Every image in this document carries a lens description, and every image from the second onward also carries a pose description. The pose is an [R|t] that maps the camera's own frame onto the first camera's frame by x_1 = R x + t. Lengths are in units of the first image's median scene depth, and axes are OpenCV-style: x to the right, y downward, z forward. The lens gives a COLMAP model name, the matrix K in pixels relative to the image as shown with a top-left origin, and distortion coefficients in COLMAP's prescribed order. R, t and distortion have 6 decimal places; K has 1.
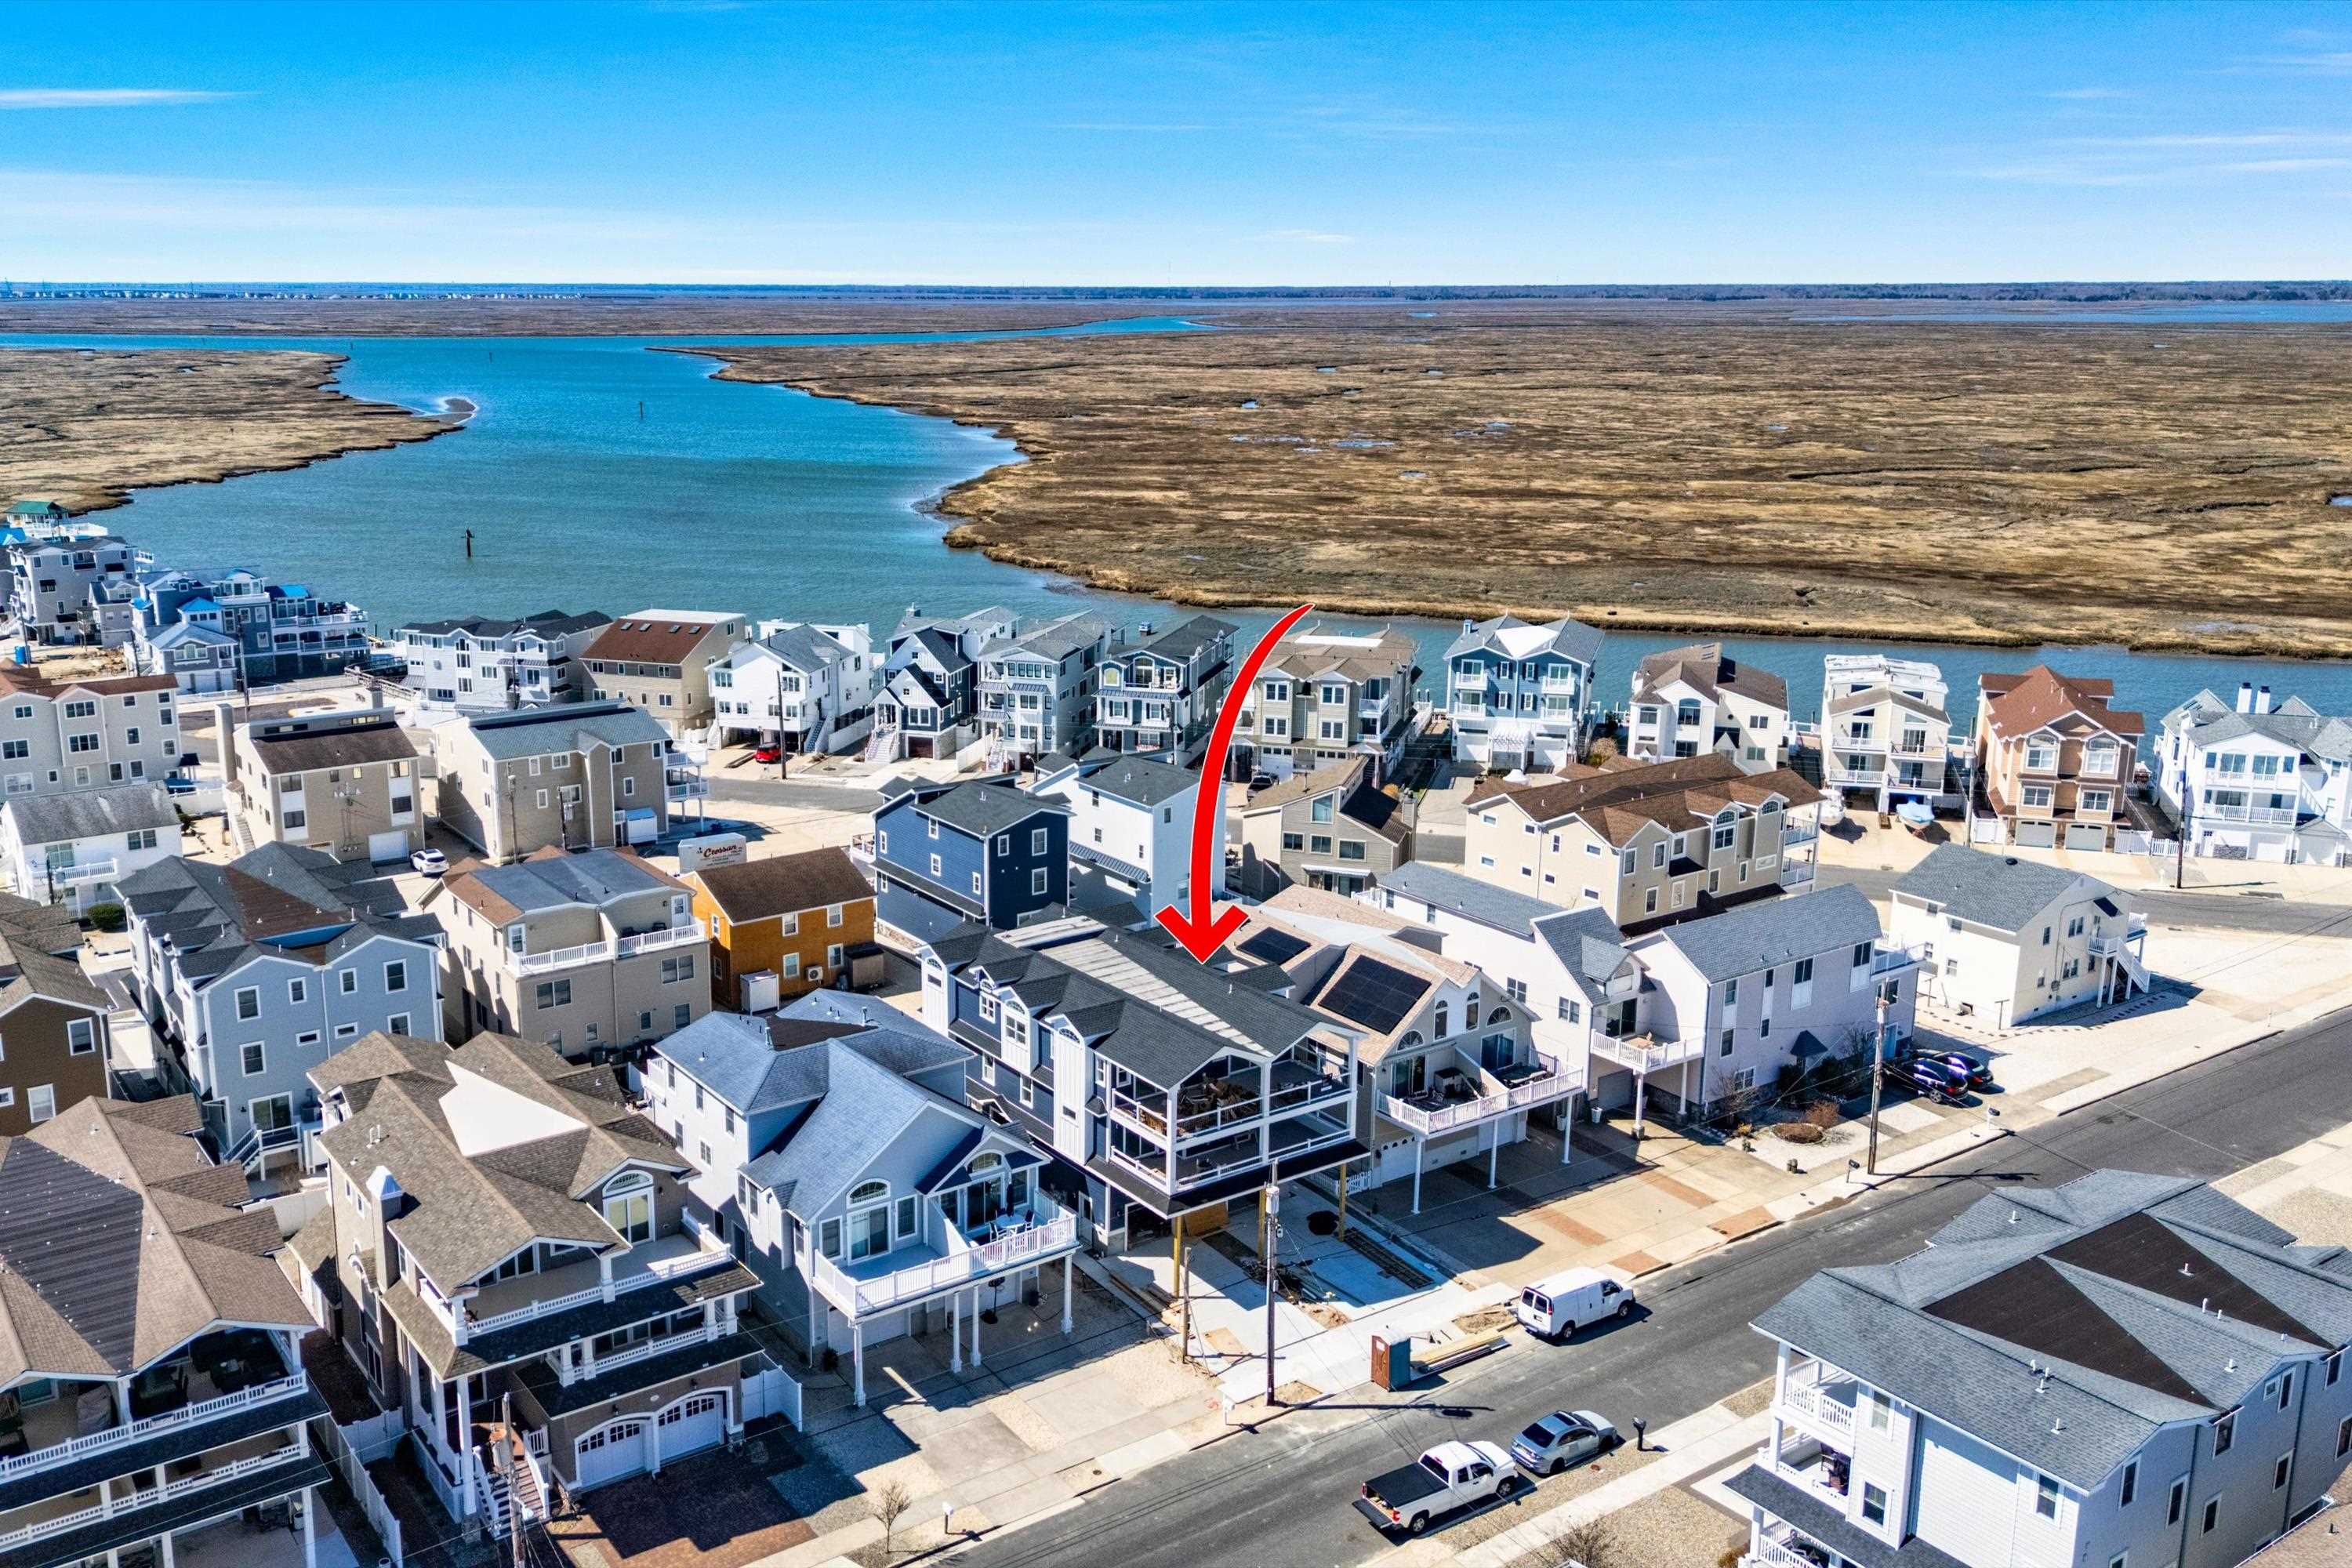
lens RADIAL K [[1961.4, 0, 1156.8], [0, 1961.4, 790.6], [0, 0, 1]] dist [0.096116, -0.110728]
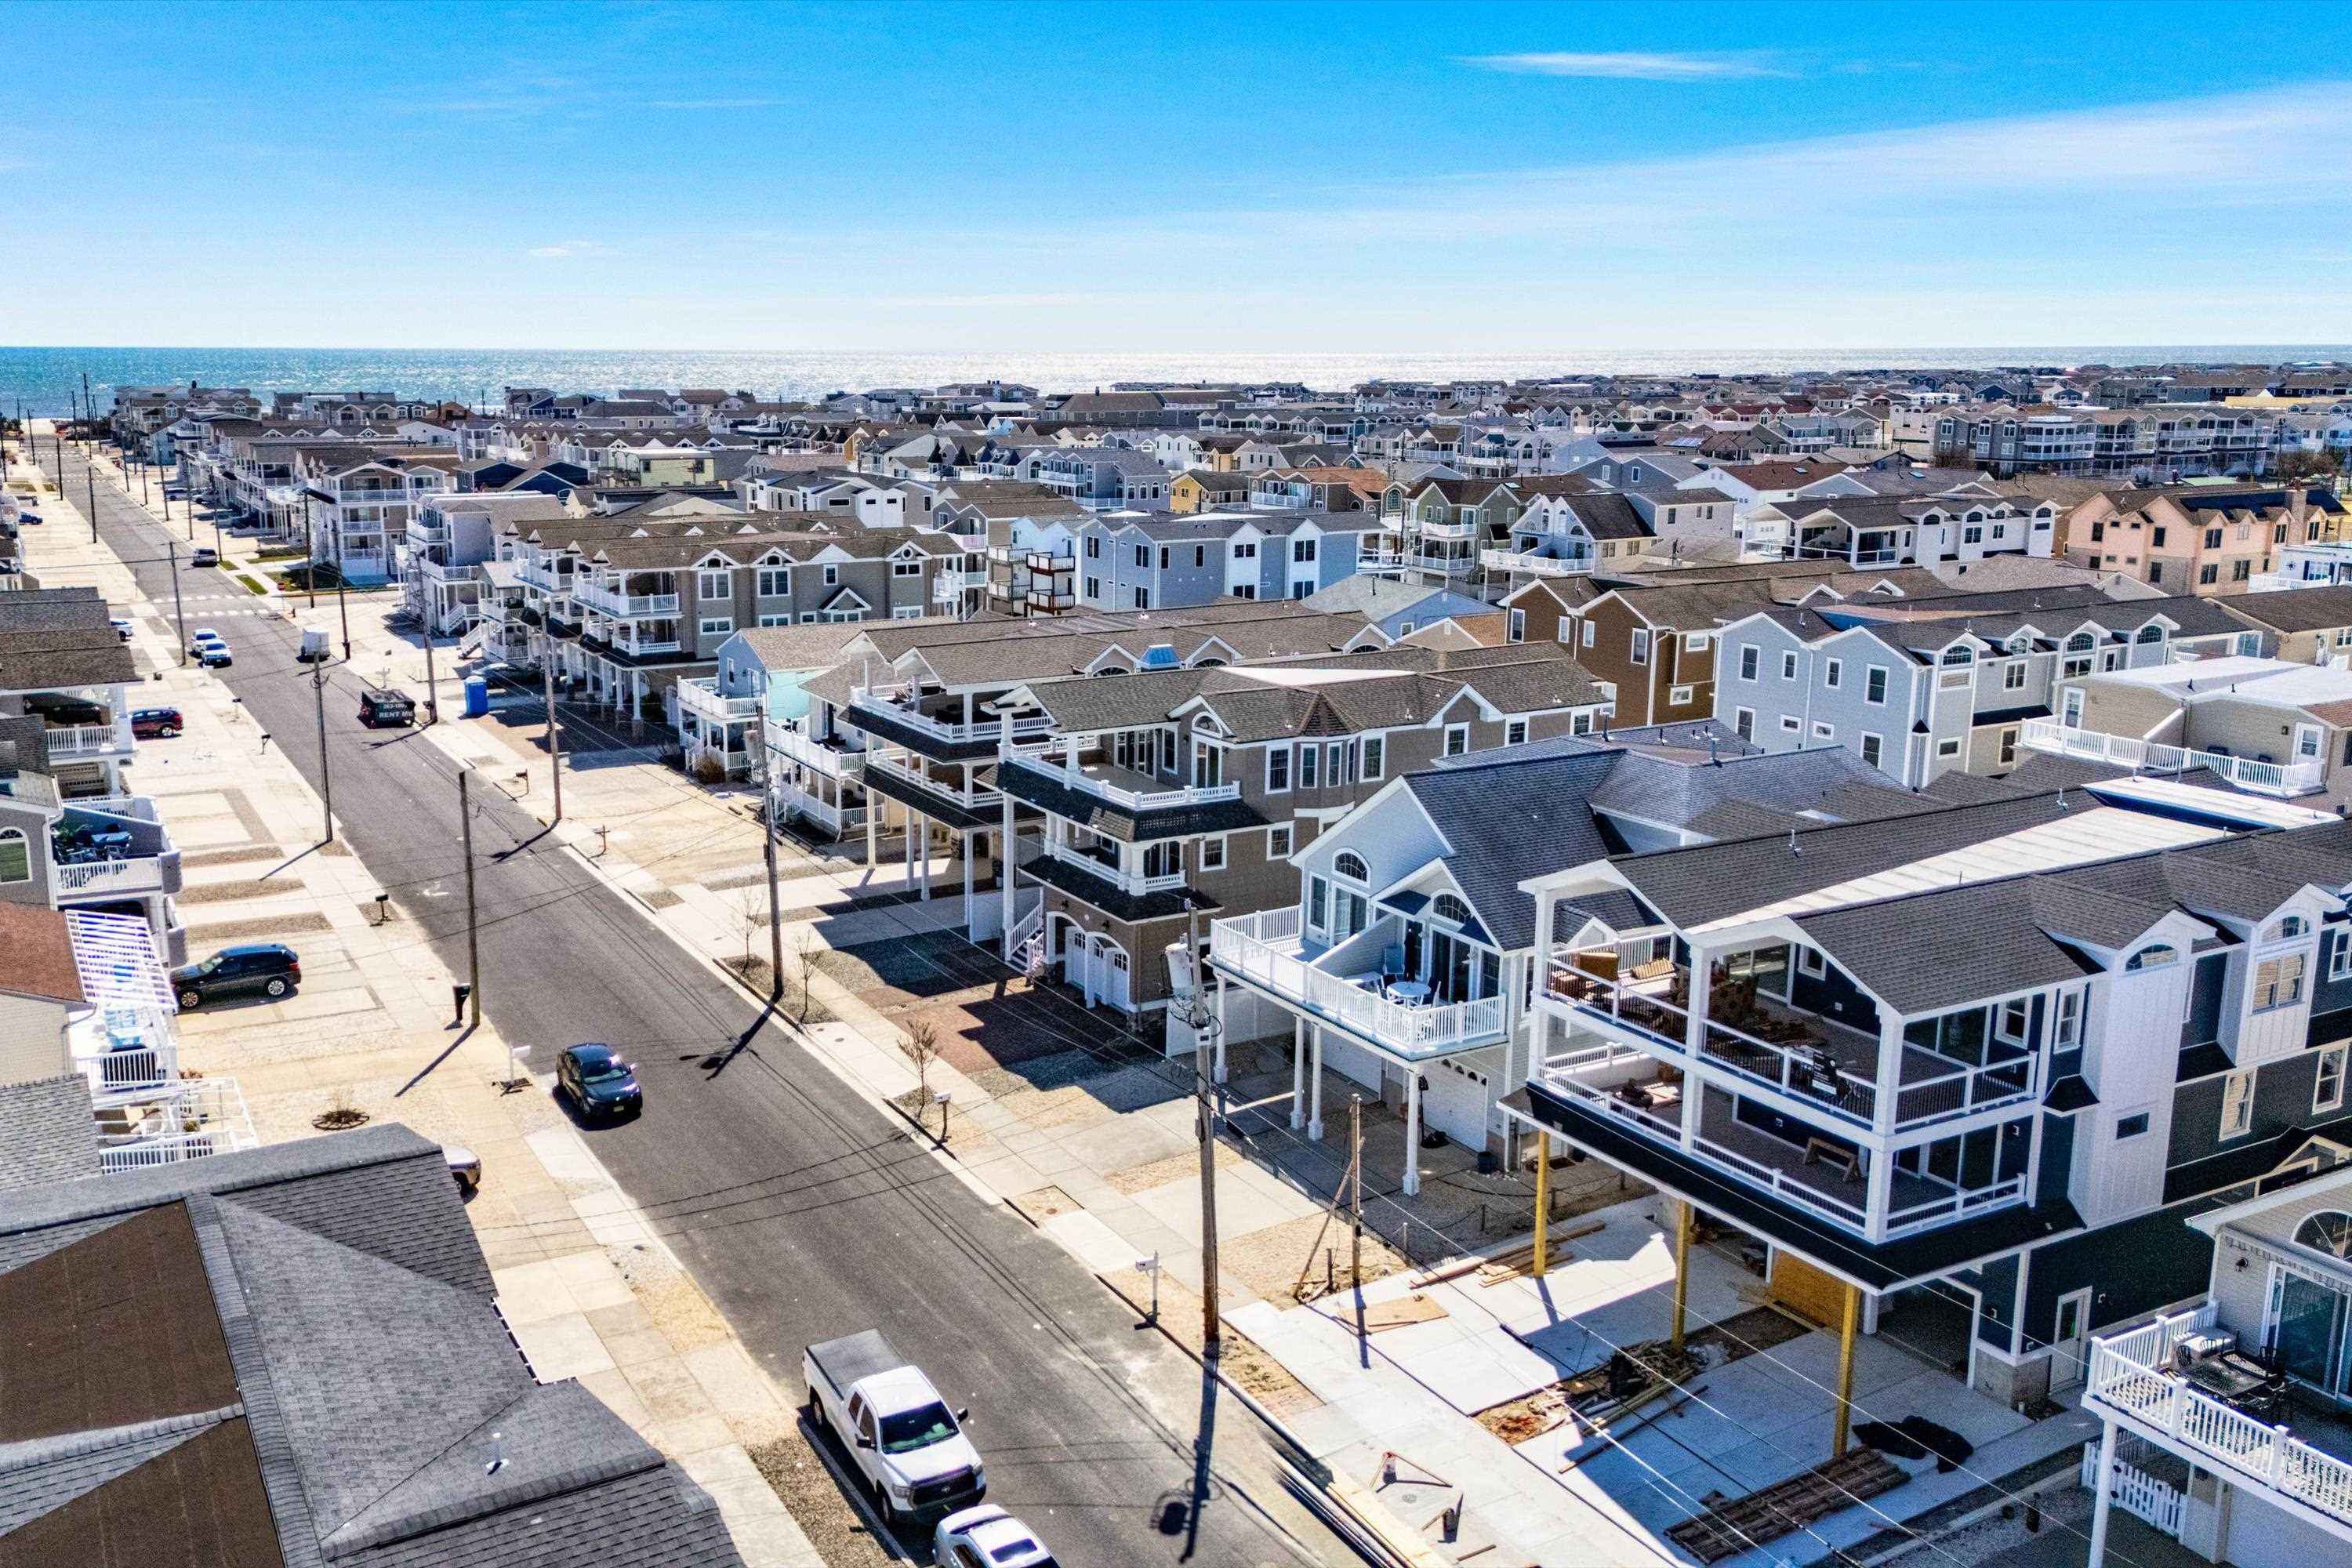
lens RADIAL K [[2101.9, 0, 1173.1], [0, 2101.9, 732.8], [0, 0, 1]] dist [0.134138, -0.200985]
pose [[-0.103612, 0.174197, -0.979245, 0.419435], [-0.238037, 0.951589, 0.194463, 0.008029], [0.965714, 0.253245, -0.057131, 0.625127]]
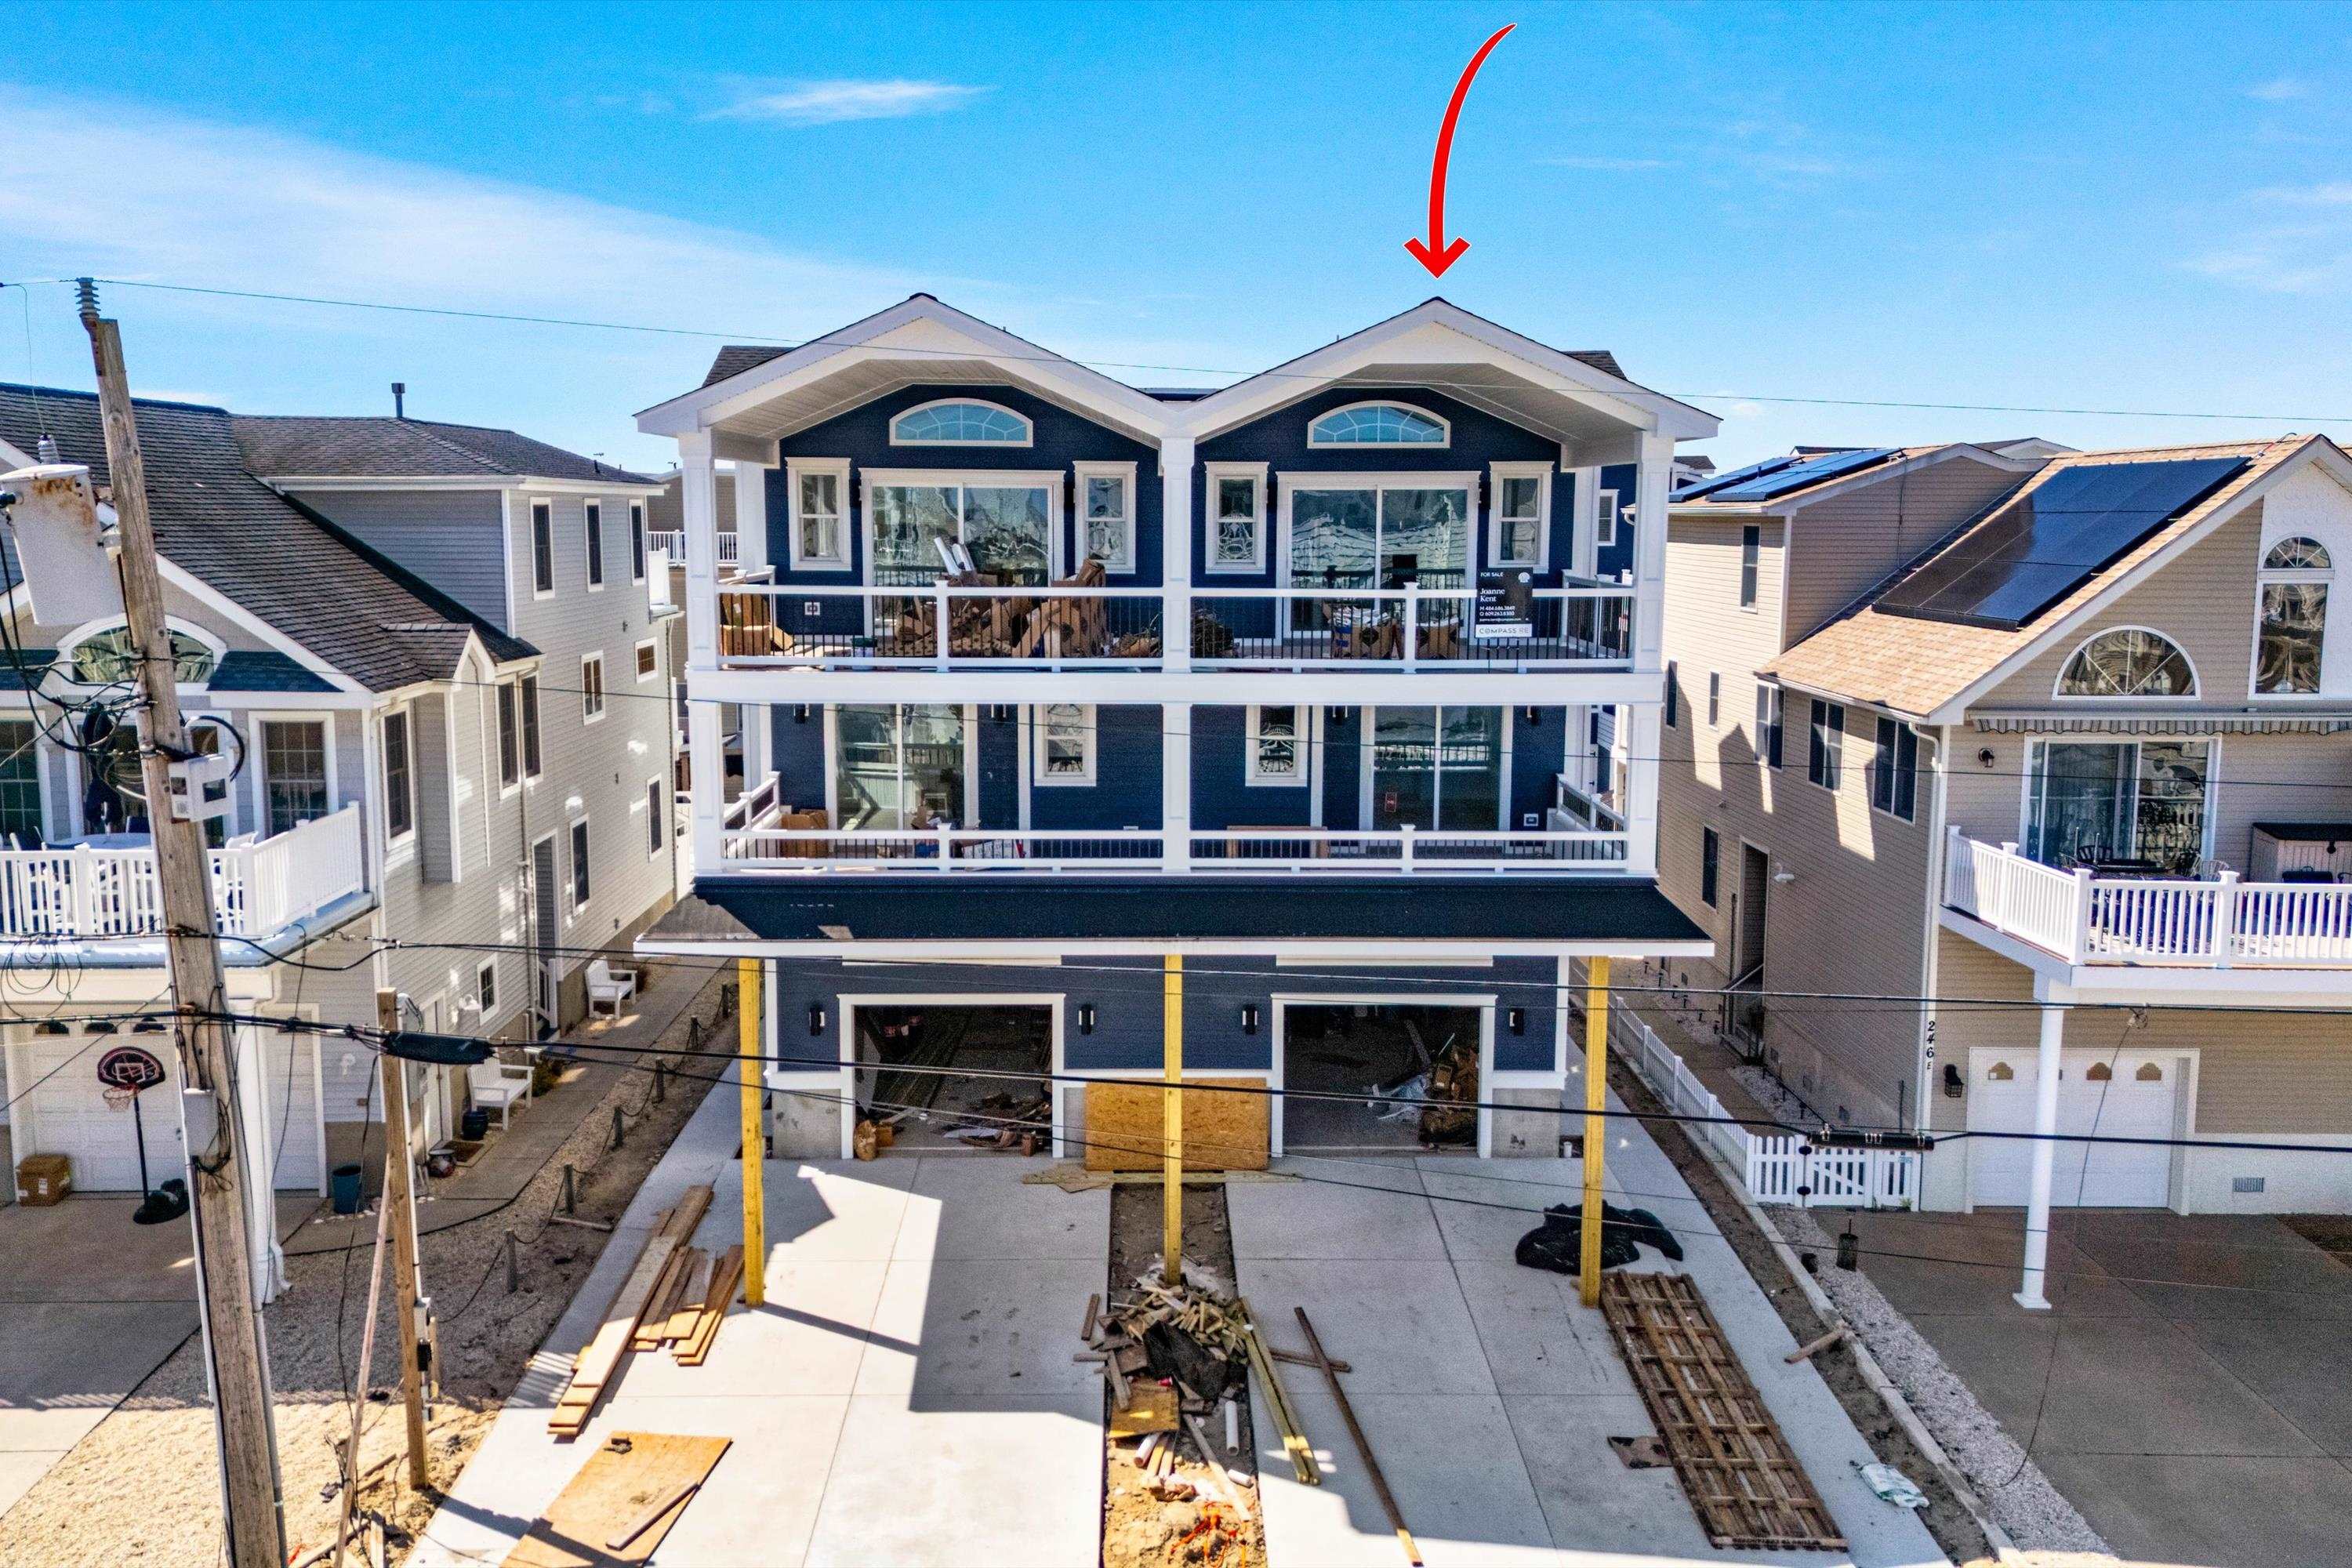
lens RADIAL K [[2014.0, 0, 1176.0], [0, 2014.0, 784.0], [0, 0, 1]] dist [0.017224, 0.007876]
pose [[0.819117, 0.065020, -0.569930, 0.142649], [-0.122766, 0.990405, -0.063454, 0.138881], [0.560336, 0.121944, 0.819239, 0.563353]]
